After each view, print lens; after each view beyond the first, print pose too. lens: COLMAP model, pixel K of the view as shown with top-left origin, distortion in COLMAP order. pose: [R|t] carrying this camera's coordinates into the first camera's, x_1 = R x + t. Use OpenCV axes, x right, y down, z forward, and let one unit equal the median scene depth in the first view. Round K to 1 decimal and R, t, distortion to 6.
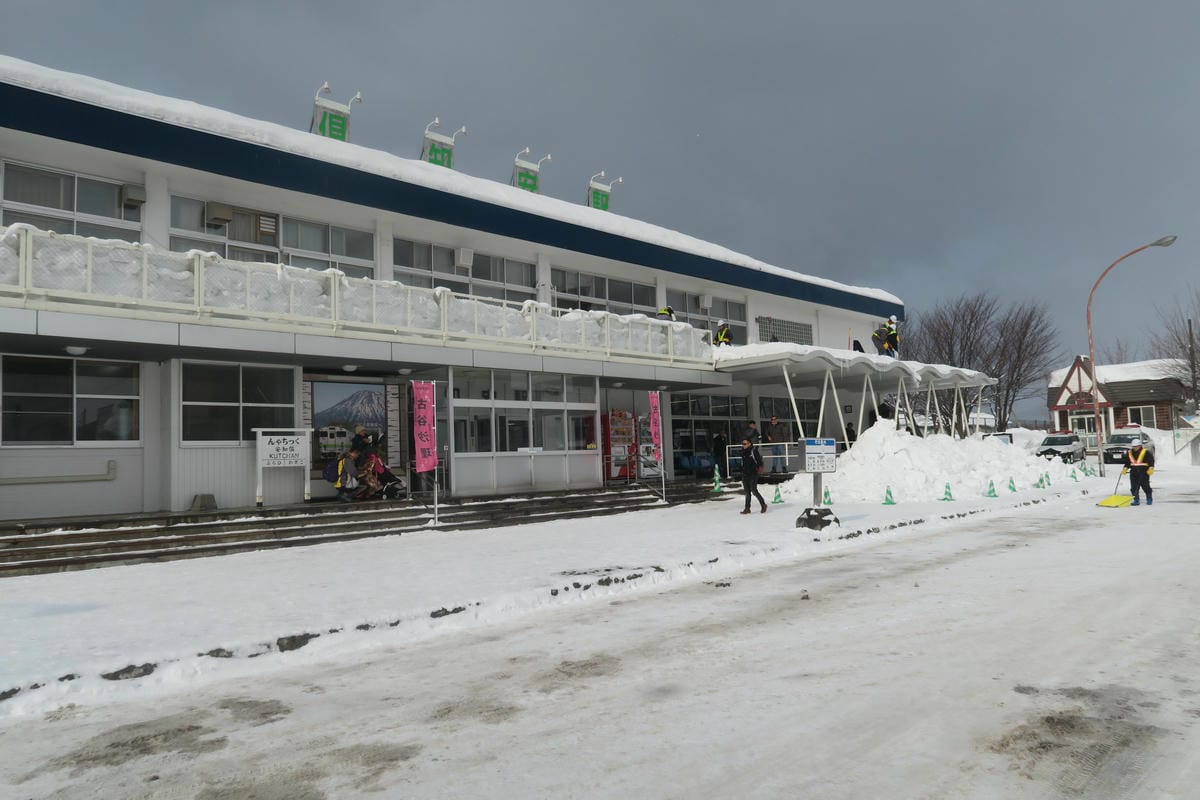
lens RADIAL K [[817.2, 0, 600.0], [0, 817.2, 400.0], [0, 0, 1]] dist [-0.001496, -0.001583]
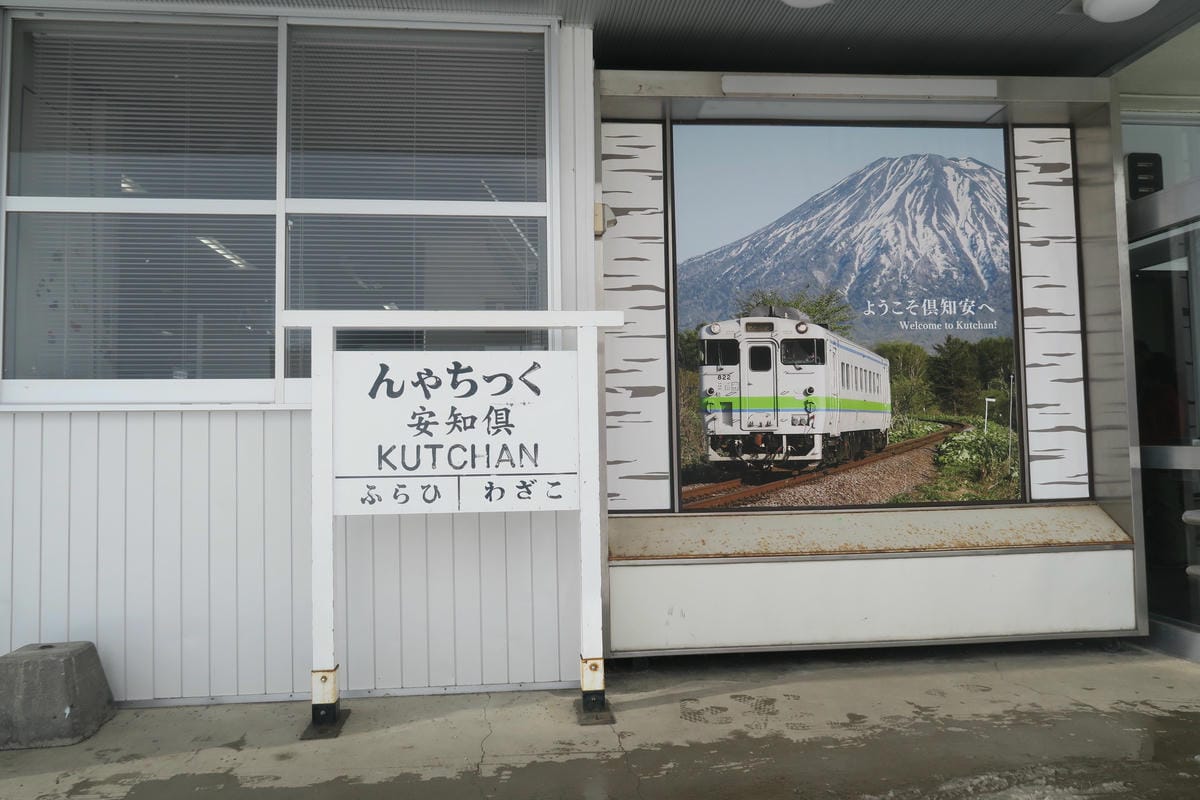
lens RADIAL K [[817.2, 0, 600.0], [0, 817.2, 400.0], [0, 0, 1]] dist [-0.001496, -0.001583]
pose [[0.775457, -0.011633, -0.631293, -0.222981], [0.039515, 0.998764, 0.030135, 0.046869], [0.630162, -0.048314, 0.774959, 0.804816]]
